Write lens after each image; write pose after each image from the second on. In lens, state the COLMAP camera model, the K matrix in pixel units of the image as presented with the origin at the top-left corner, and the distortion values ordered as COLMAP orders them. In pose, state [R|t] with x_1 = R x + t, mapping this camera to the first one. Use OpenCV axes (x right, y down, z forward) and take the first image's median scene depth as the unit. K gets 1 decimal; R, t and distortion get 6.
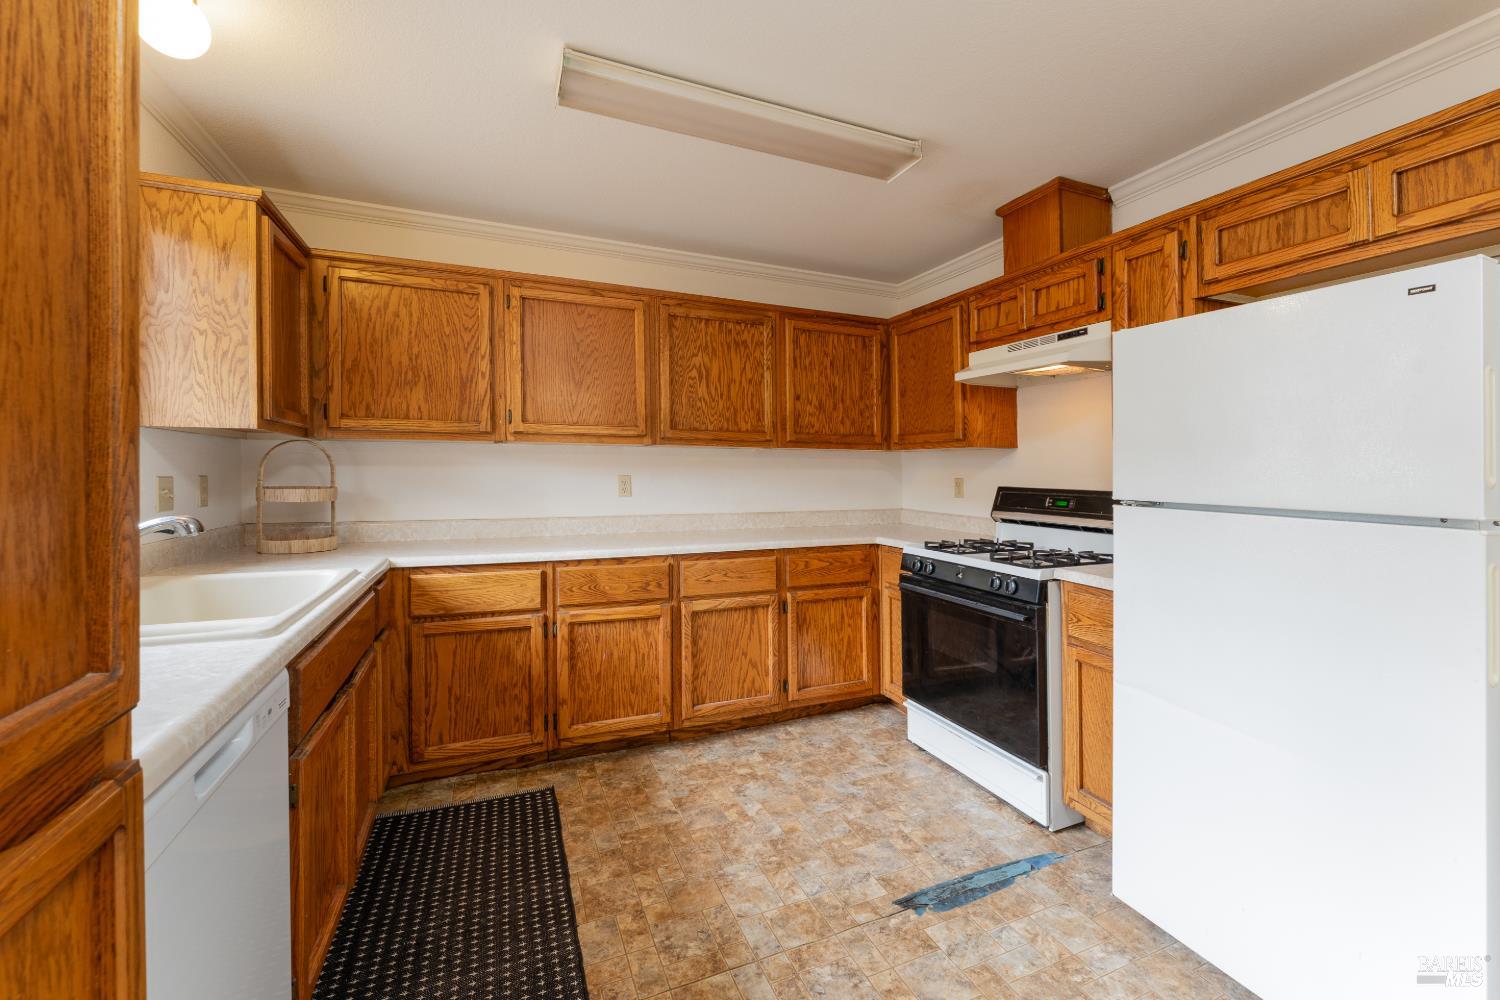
lens RADIAL K [[617.8, 0, 757.0], [0, 617.8, 460.1], [0, 0, 1]] dist [0.000825, -0.000685]
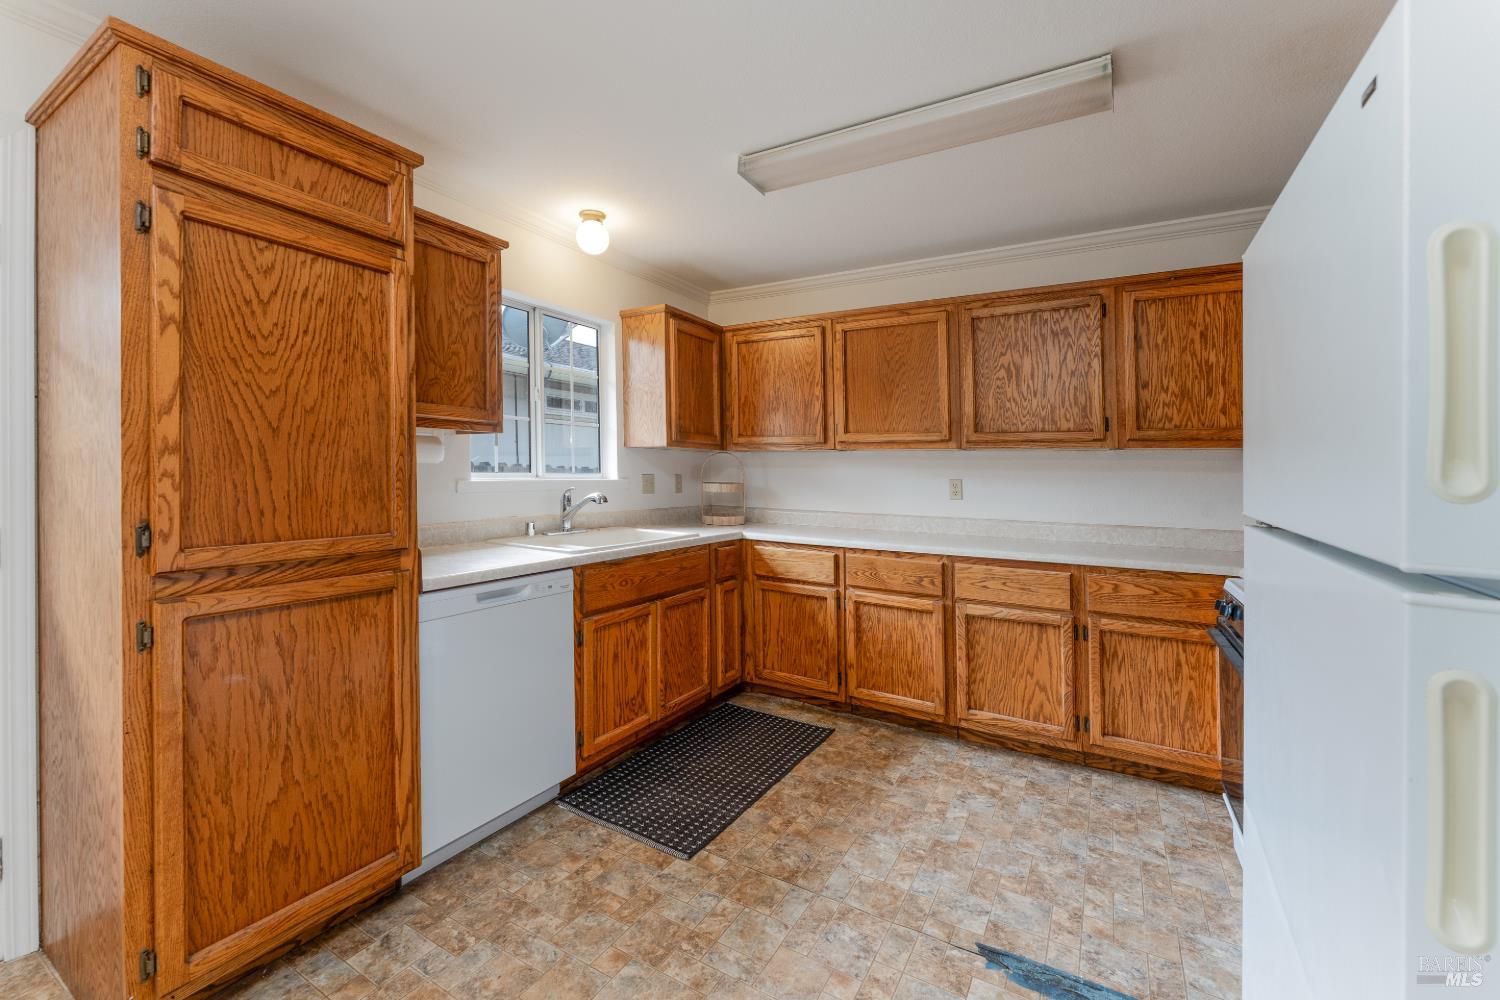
lens RADIAL K [[617.8, 0, 763.1], [0, 617.8, 479.2], [0, 0, 1]] dist [0.000825, -0.000685]
pose [[0.602144, 0.012139, -0.798295, 0.530140], [0.002554, 0.999850, 0.017131, 0.008401], [0.798384, -0.012354, 0.602022, 0.144078]]
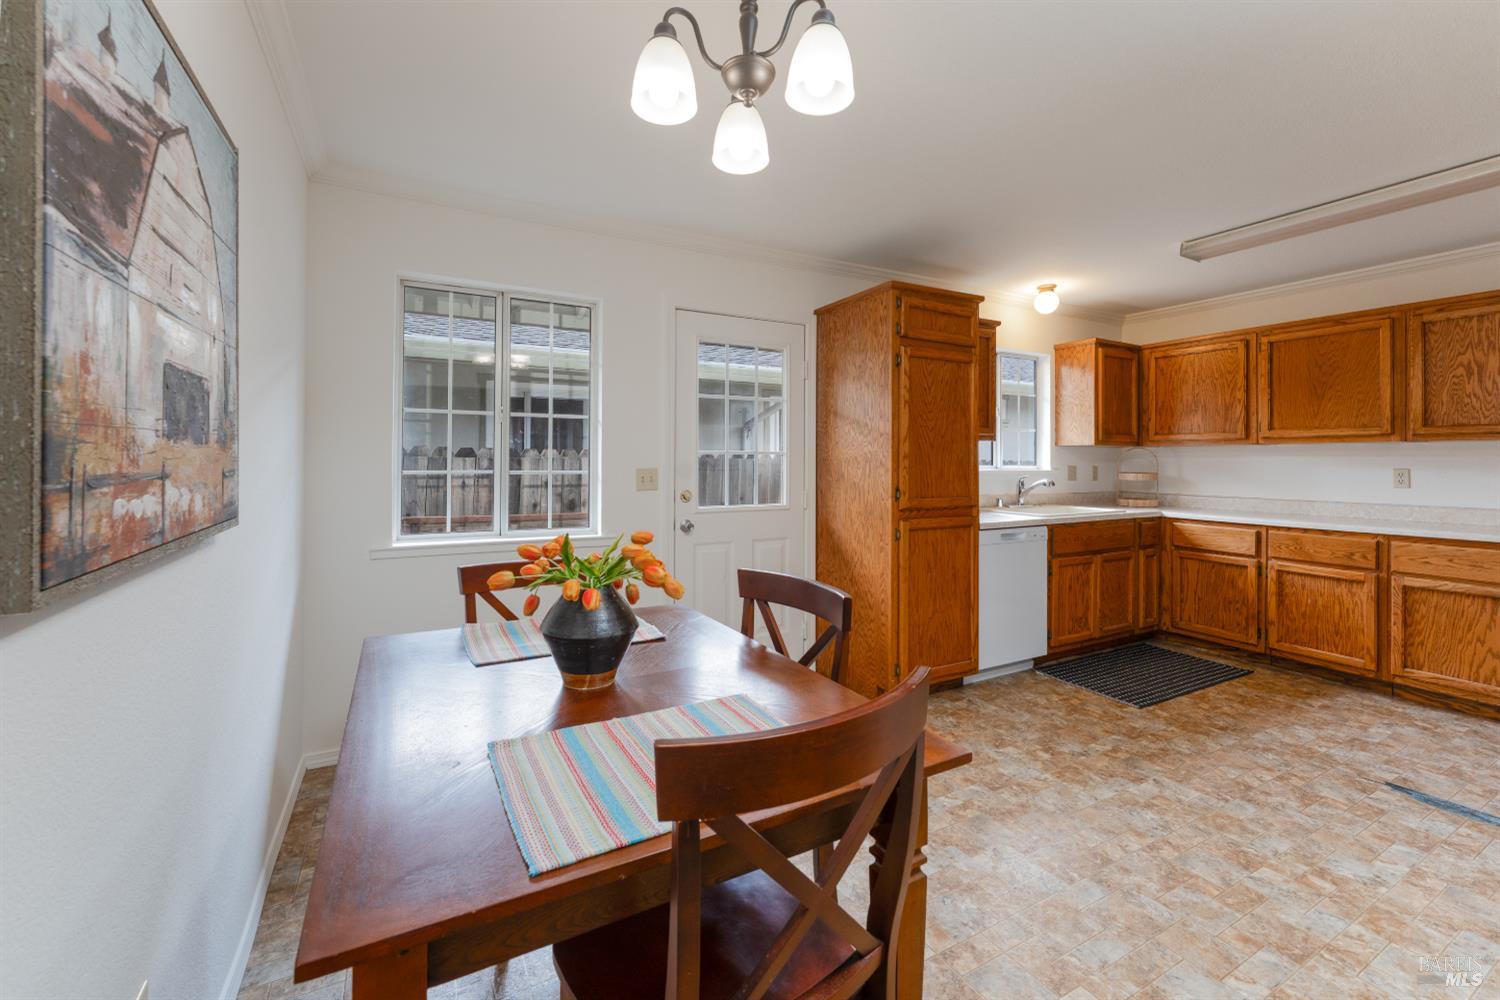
lens RADIAL K [[617.8, 0, 740.0], [0, 617.8, 489.6], [0, 0, 1]] dist [0.000825, -0.000685]
pose [[0.085948, 0.040693, -0.995468, 1.003245], [0.012242, 0.999047, 0.041896, 0.001027], [0.996224, -0.015788, 0.085368, -0.364063]]
